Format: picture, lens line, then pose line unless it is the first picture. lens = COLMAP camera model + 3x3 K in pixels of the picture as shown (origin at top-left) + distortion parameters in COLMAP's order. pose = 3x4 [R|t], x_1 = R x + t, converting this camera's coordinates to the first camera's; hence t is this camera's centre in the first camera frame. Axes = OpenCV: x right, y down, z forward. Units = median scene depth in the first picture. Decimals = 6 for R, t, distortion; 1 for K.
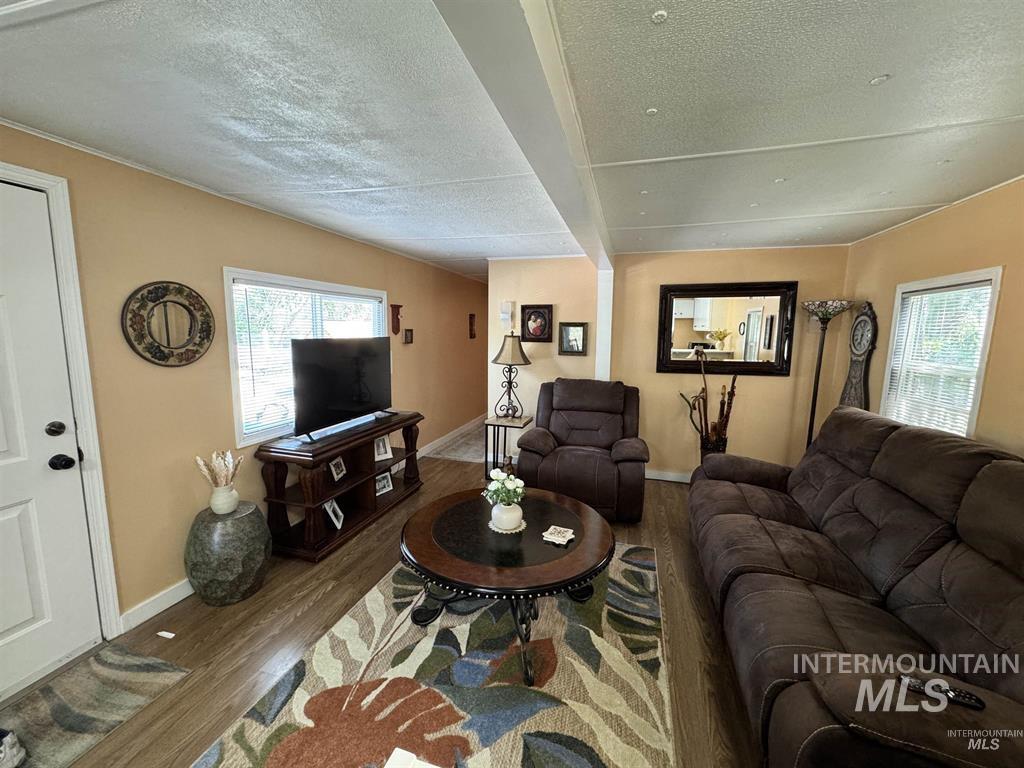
lens RADIAL K [[413.1, 0, 510.9], [0, 413.1, 382.4], [0, 0, 1]] dist [-0.000892, 0.000109]
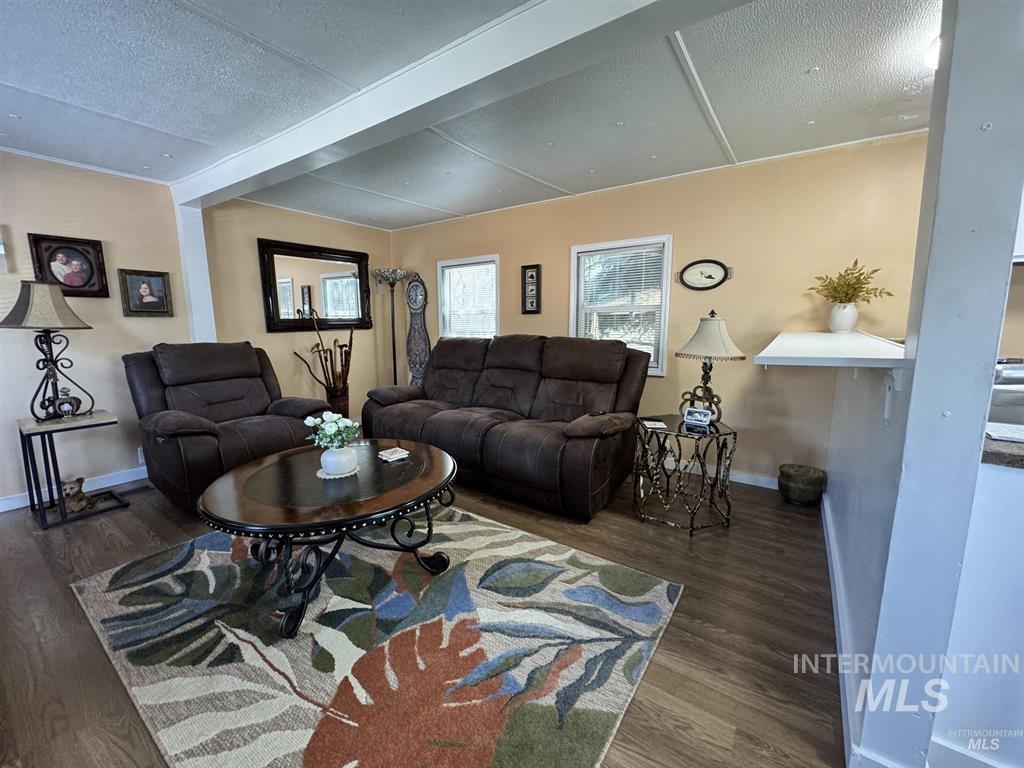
lens RADIAL K [[413.1, 0, 511.5], [0, 413.1, 383.6], [0, 0, 1]] dist [-0.000892, 0.000109]
pose [[0.312152, -0.154028, 0.937463, -0.572990], [0.132629, 0.984172, 0.117540, 0.081118], [-0.940729, 0.087645, 0.327640, 0.269425]]
